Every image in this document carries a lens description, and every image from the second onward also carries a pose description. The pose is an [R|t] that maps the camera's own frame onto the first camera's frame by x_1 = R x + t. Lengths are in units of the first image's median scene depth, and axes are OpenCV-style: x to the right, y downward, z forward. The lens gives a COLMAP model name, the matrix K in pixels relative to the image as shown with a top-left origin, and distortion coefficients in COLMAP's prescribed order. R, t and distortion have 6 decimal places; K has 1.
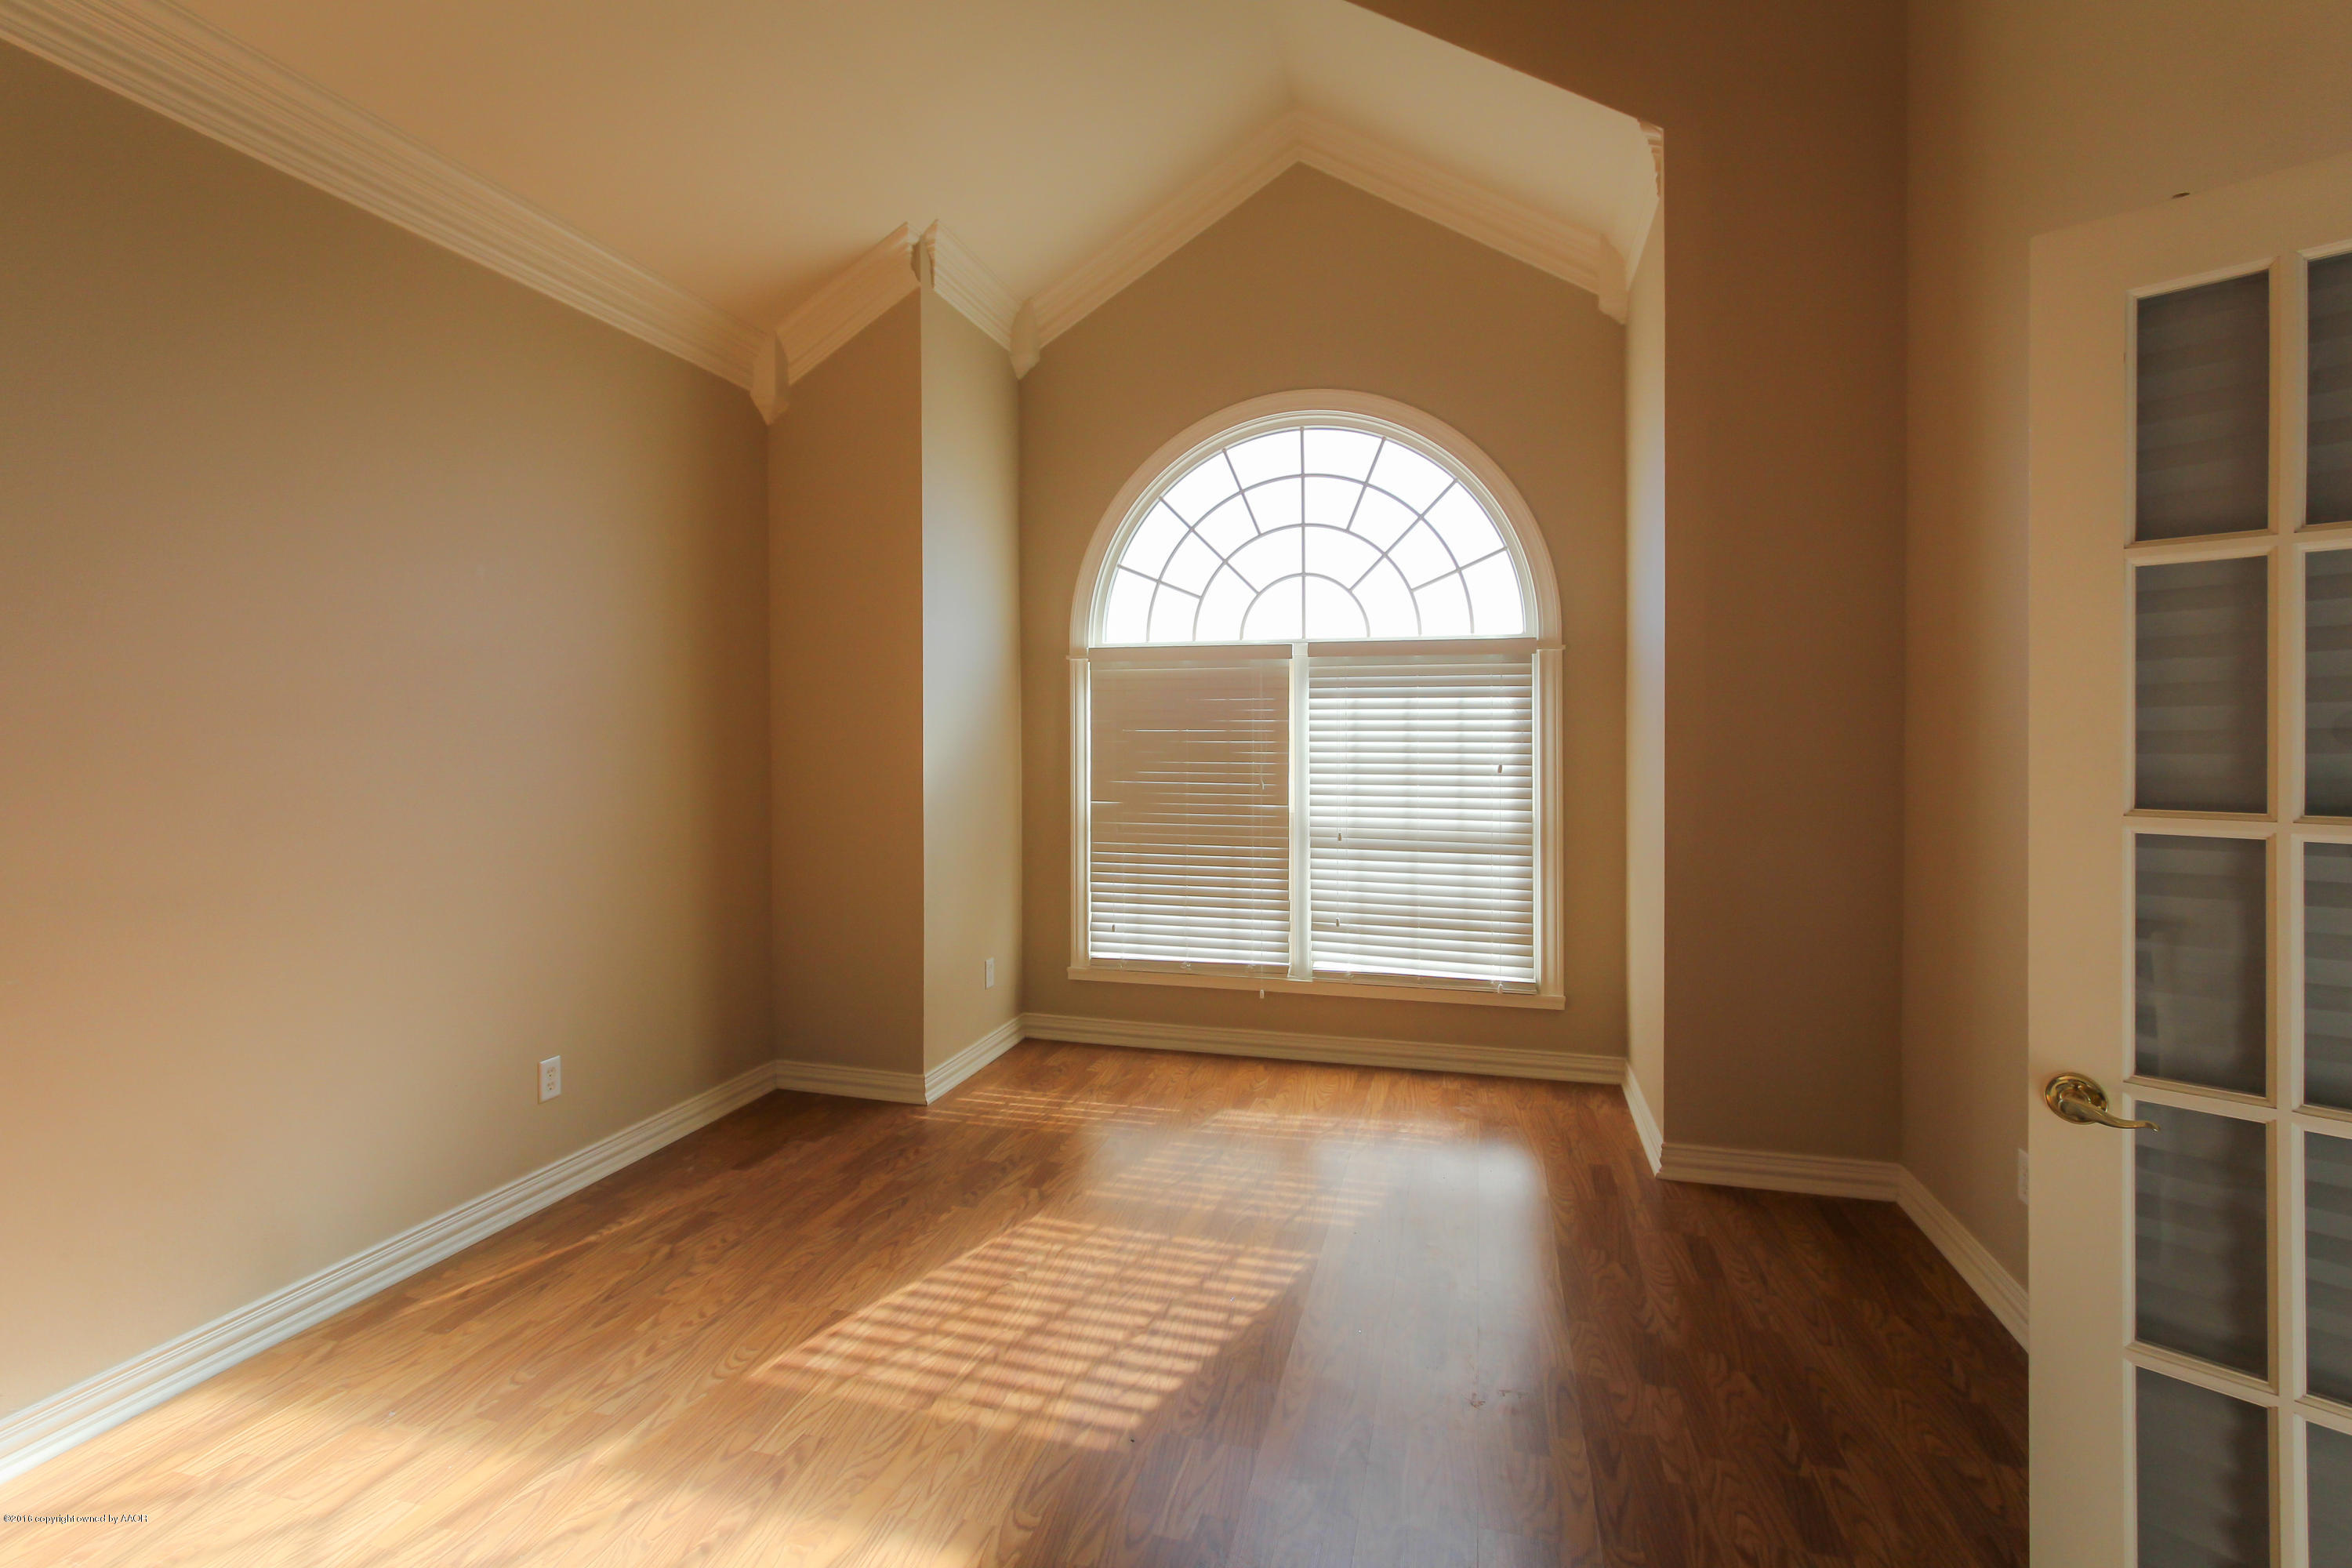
lens RADIAL K [[1110.9, 0, 1169.7], [0, 1110.9, 756.0], [0, 0, 1]] dist [-0.000658, 0.000042]
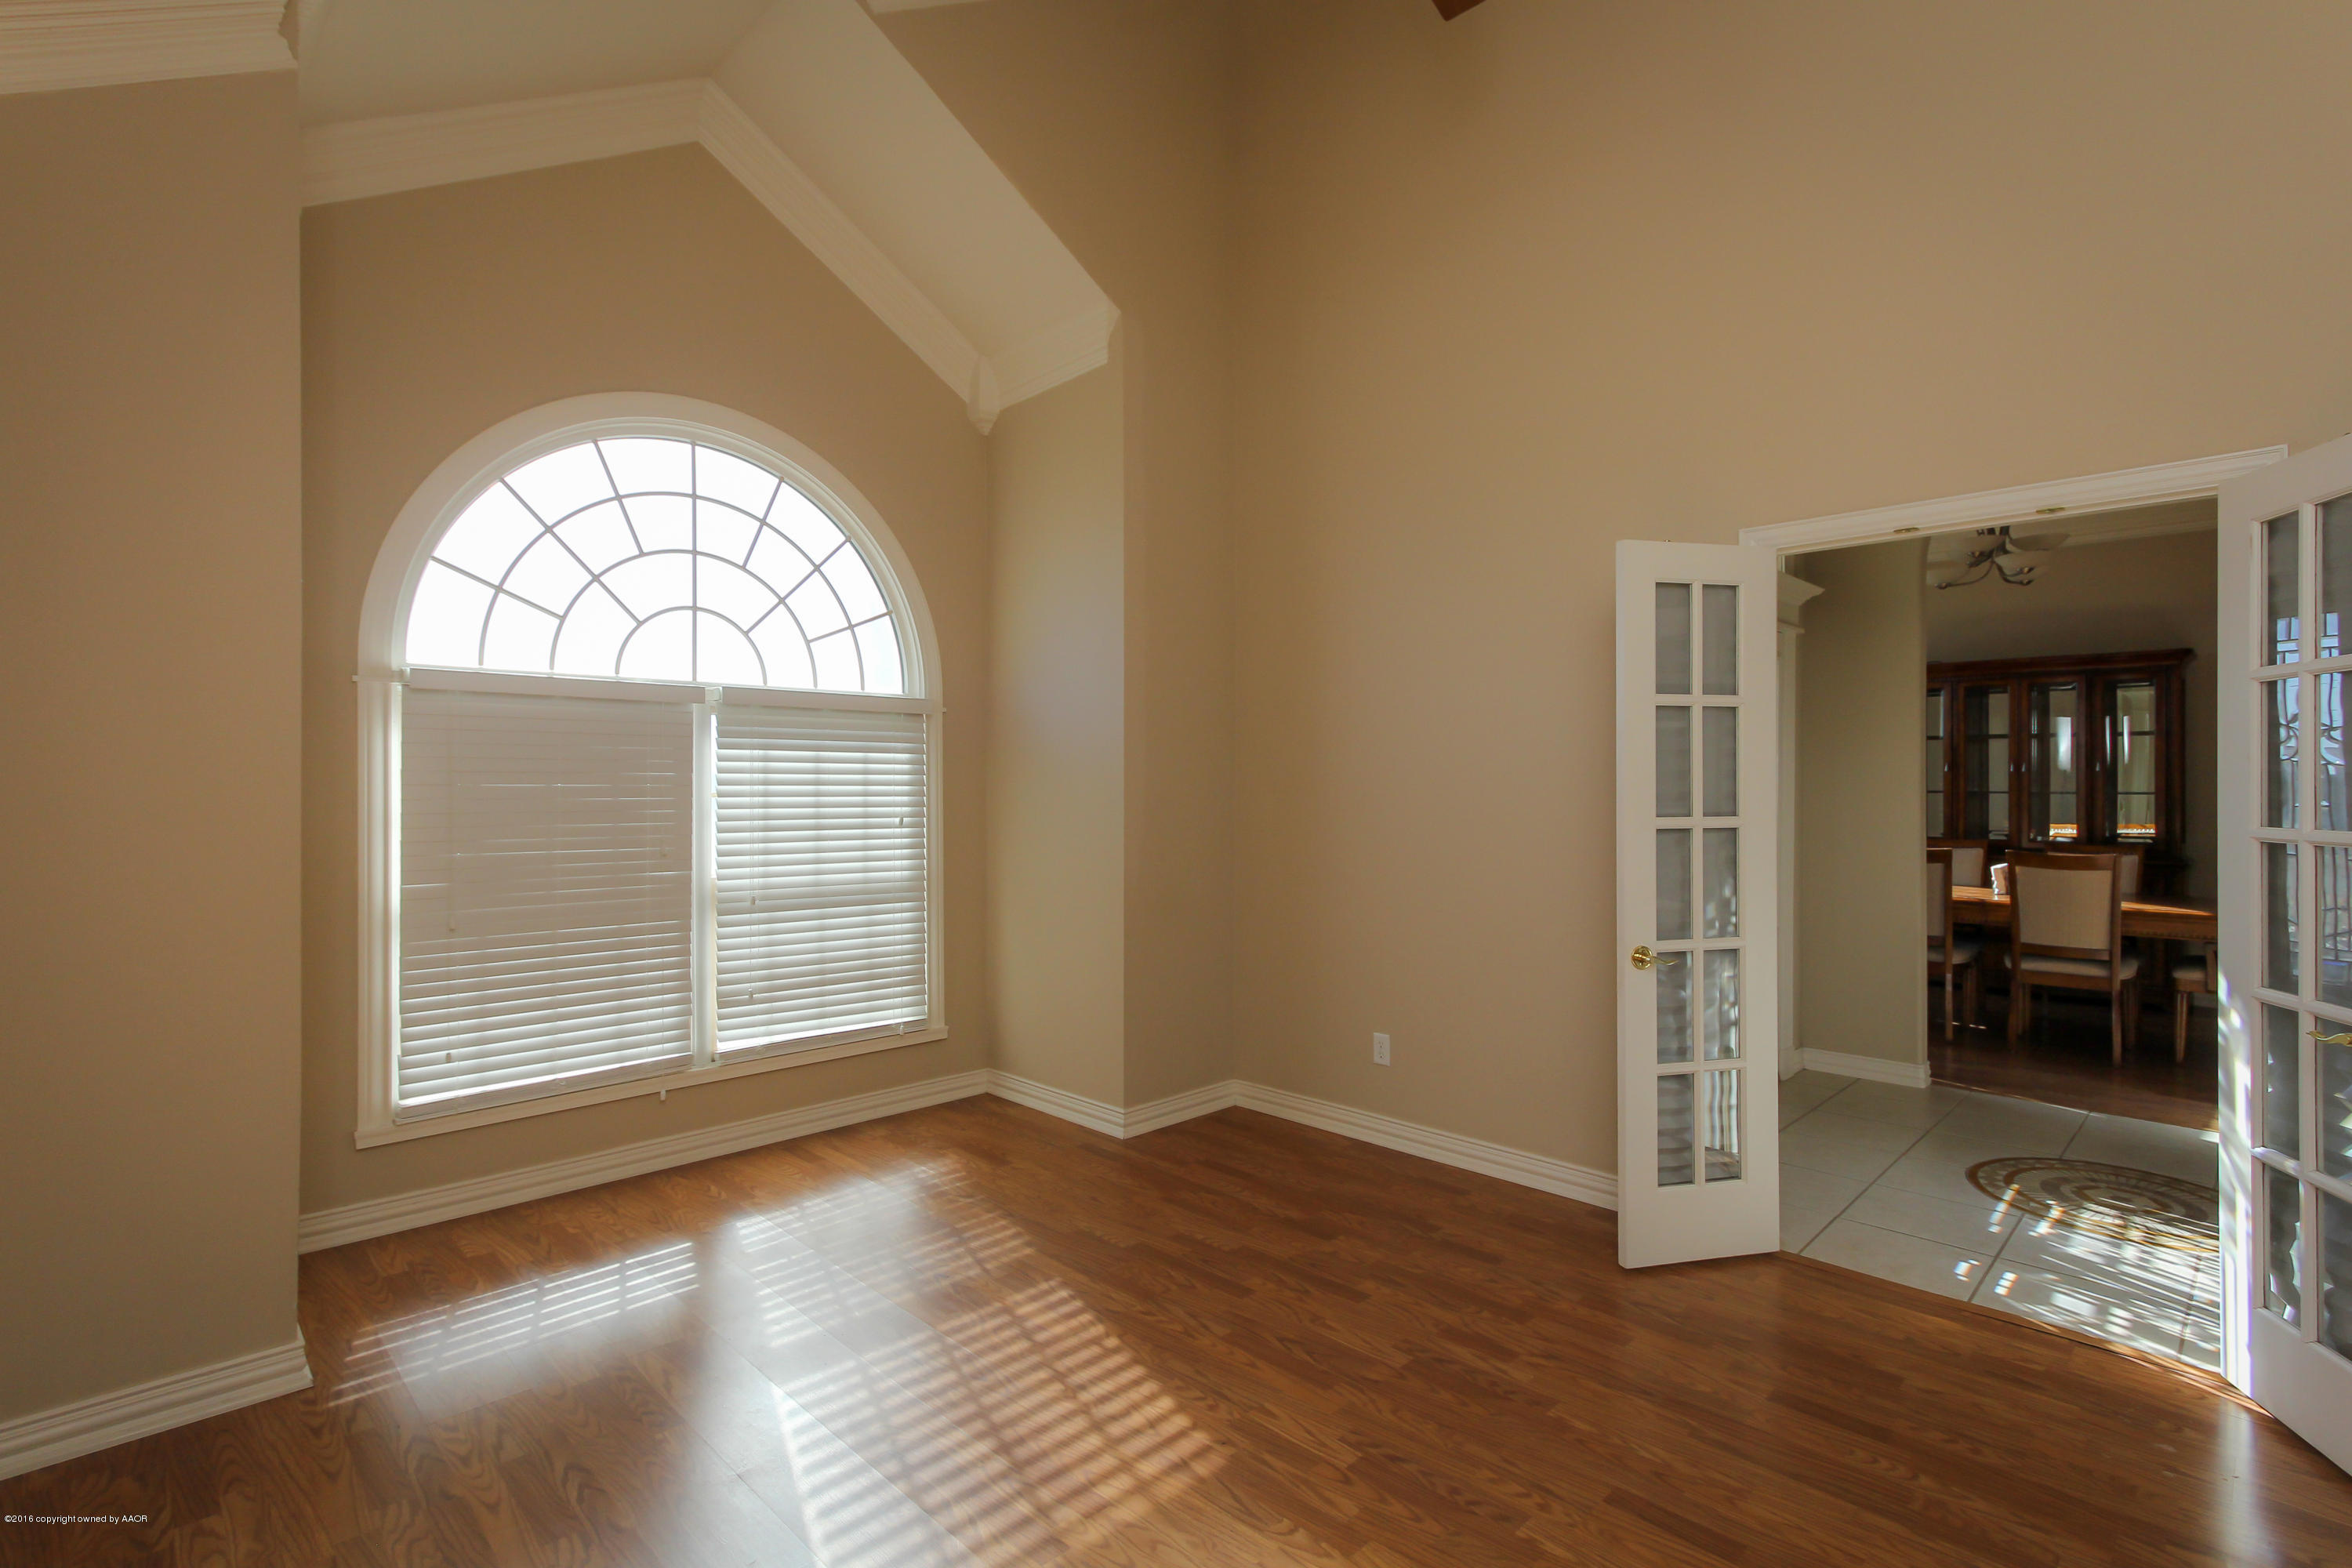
lens RADIAL K [[1098.5, 0, 1189.2], [0, 1098.5, 795.4], [0, 0, 1]] dist [-0.000956, 0.000034]
pose [[0.490668, -0.006671, 0.871321, -0.463409], [0.021856, 0.999750, -0.004653, -0.001991], [-0.871073, 0.021327, 0.490691, 0.239275]]
